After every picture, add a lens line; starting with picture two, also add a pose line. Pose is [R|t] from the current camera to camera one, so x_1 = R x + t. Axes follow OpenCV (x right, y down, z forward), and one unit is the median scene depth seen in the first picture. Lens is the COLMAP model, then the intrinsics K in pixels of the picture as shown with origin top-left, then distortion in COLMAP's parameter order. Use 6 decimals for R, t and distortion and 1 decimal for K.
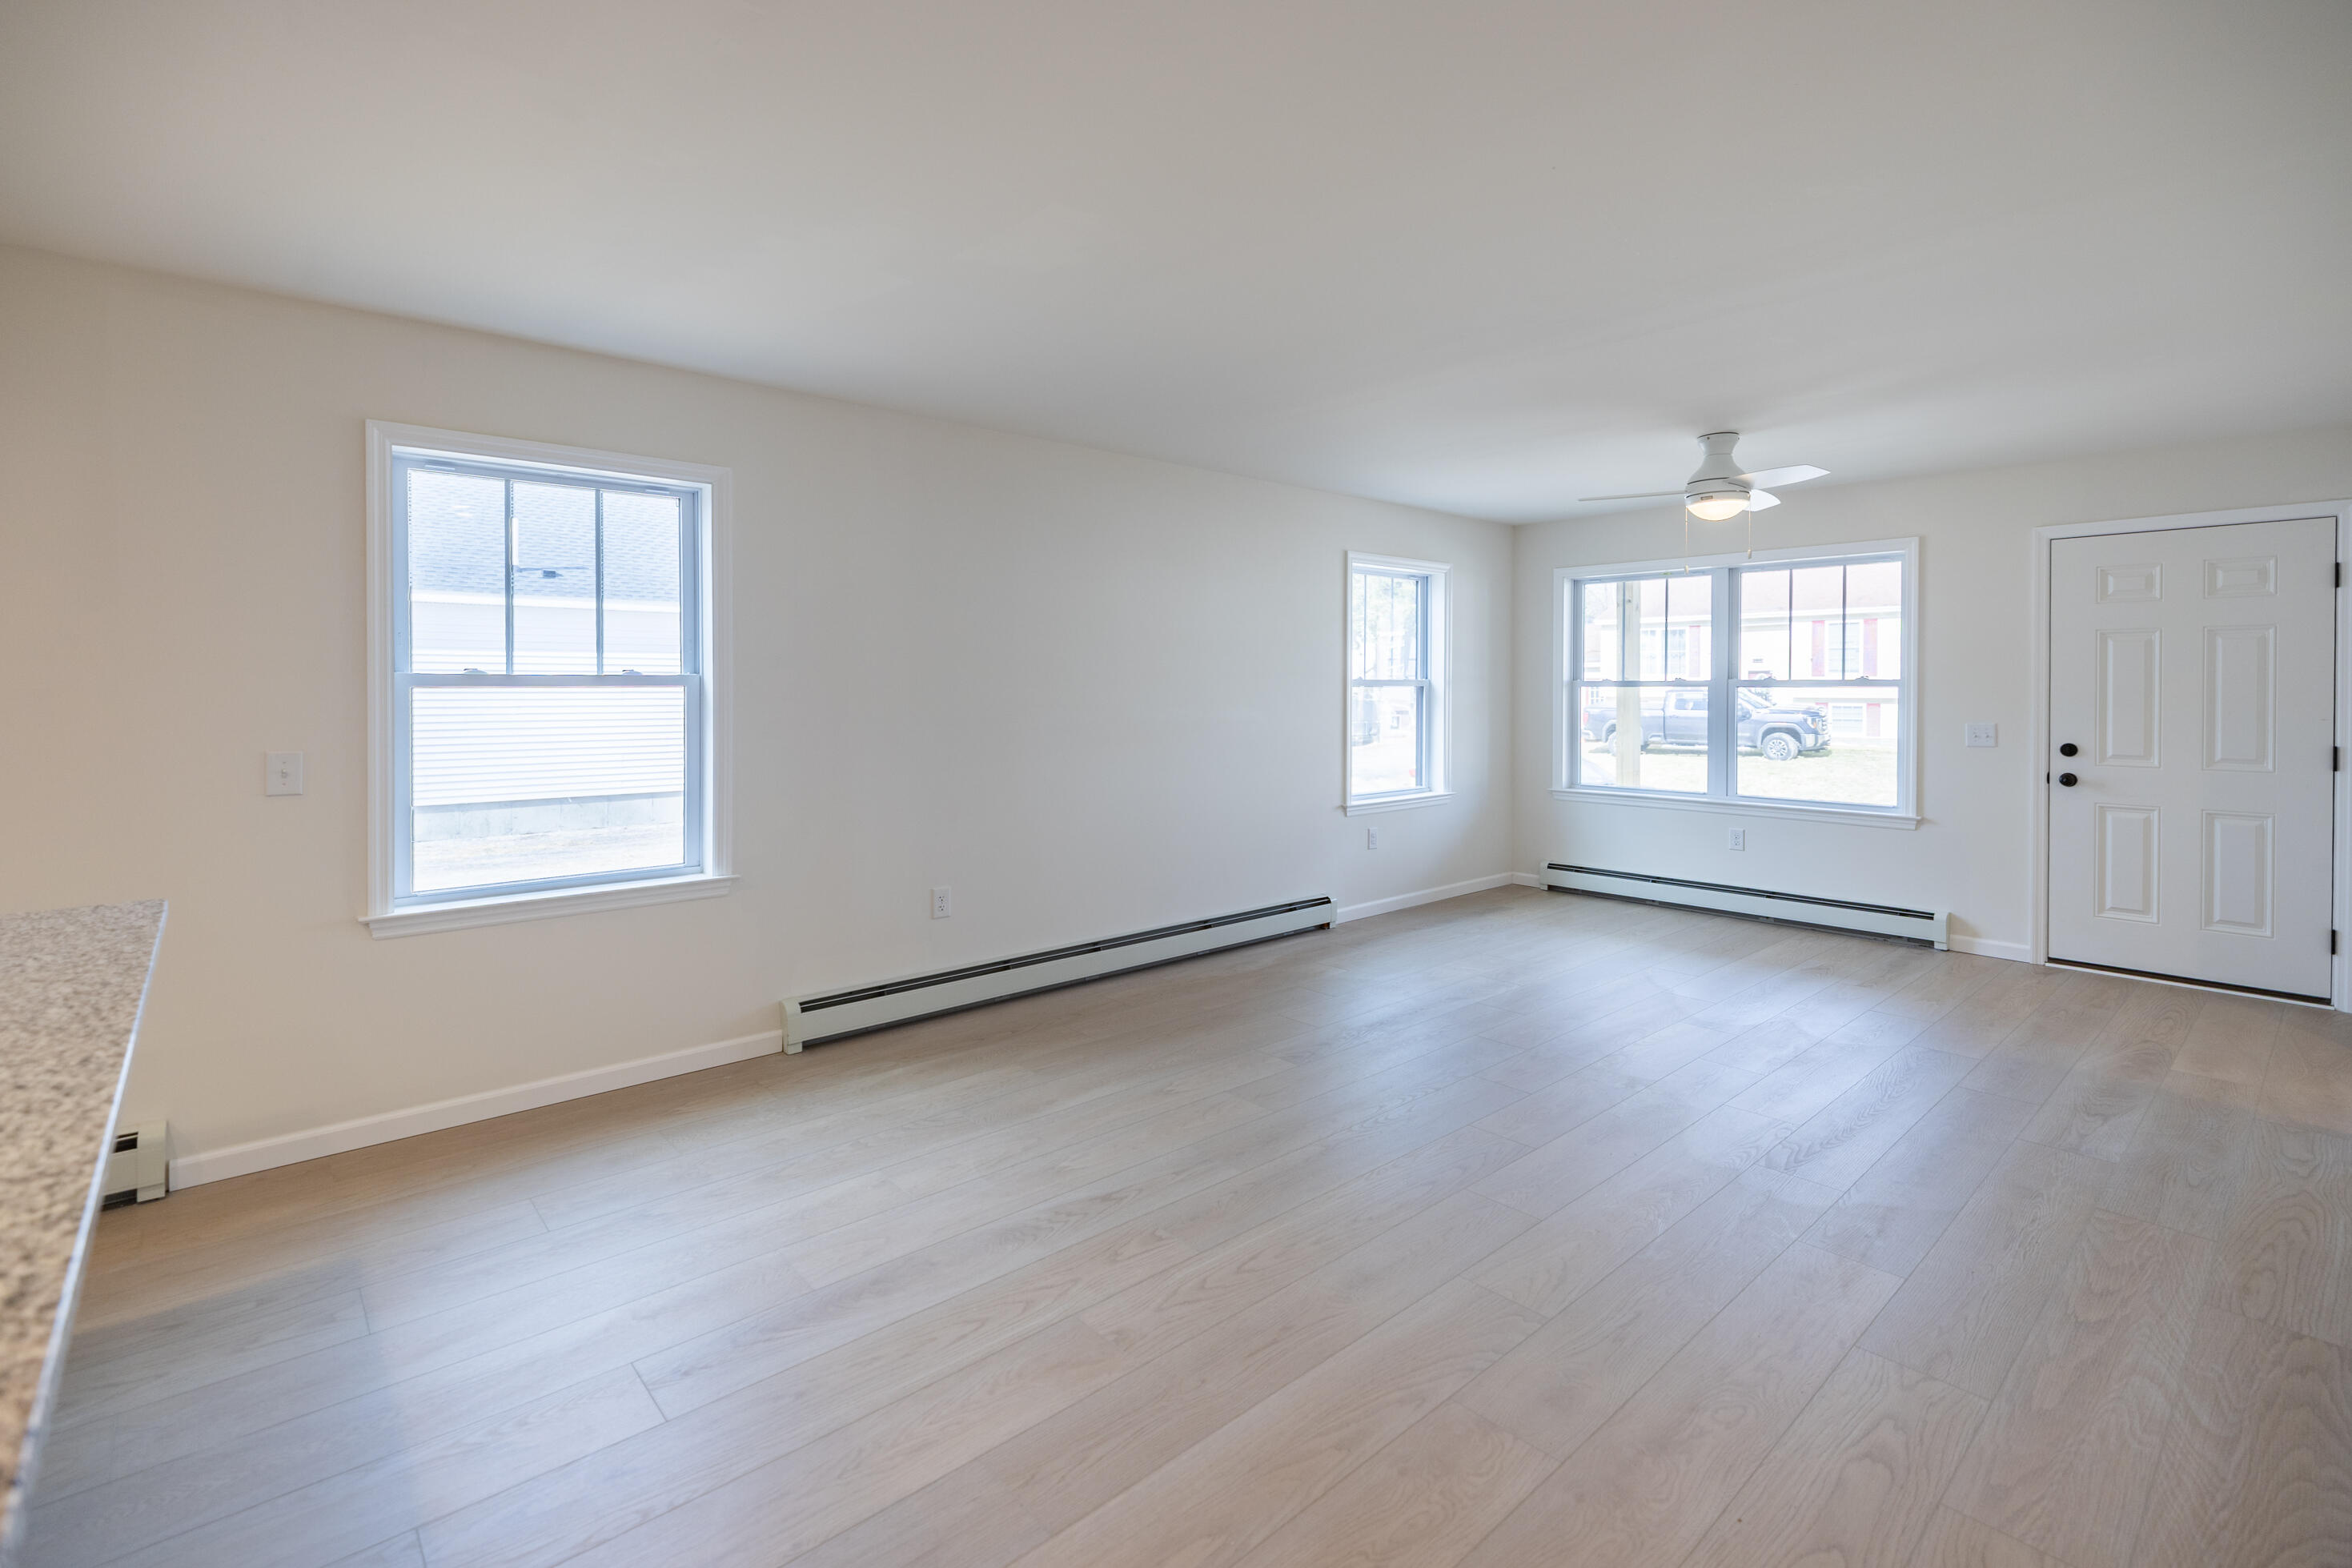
lens RADIAL K [[1018.5, 0, 1139.0], [0, 1018.5, 709.9], [0, 0, 1]] dist [-0.002614, 0.000074]
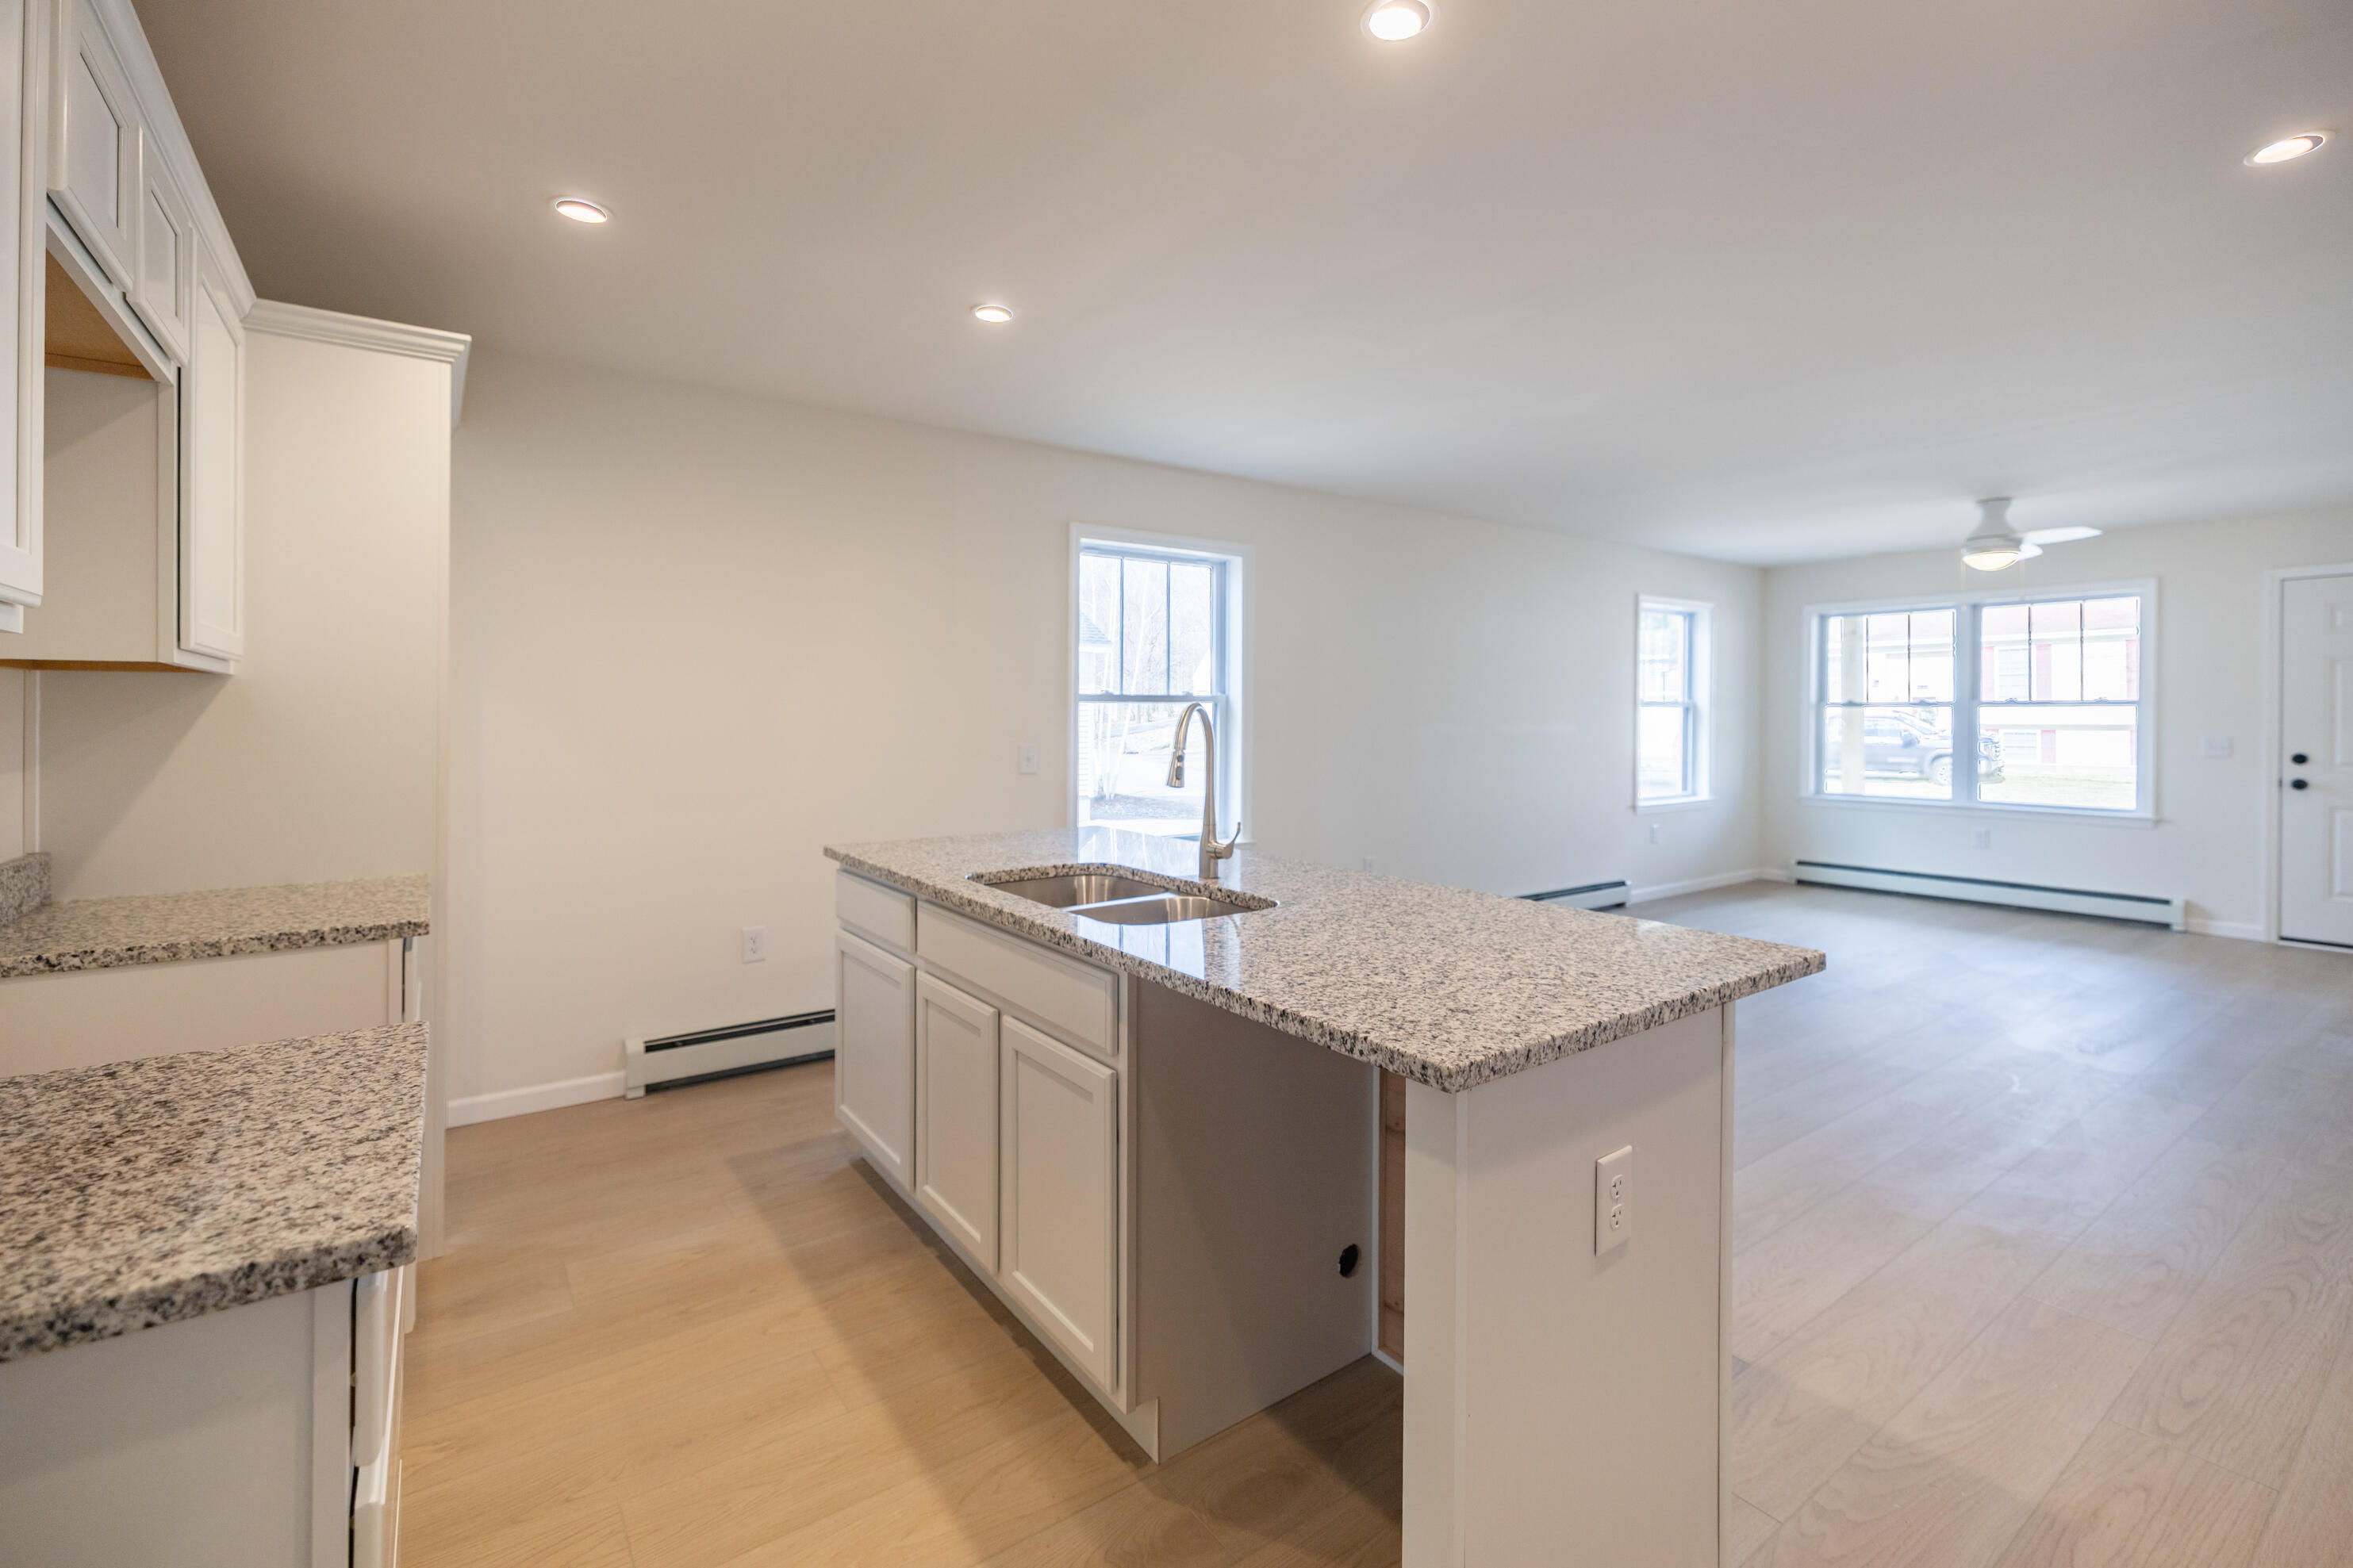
lens RADIAL K [[1018.9, 0, 1160.8], [0, 1018.9, 733.1], [0, 0, 1]] dist [-0.002614, 0.000074]
pose [[0.996717, 0.001901, -0.080937, -0.255481], [-0.001973, 0.999998, -0.000801, 0.010842], [0.080935, 0.000958, 0.996719, -0.233819]]
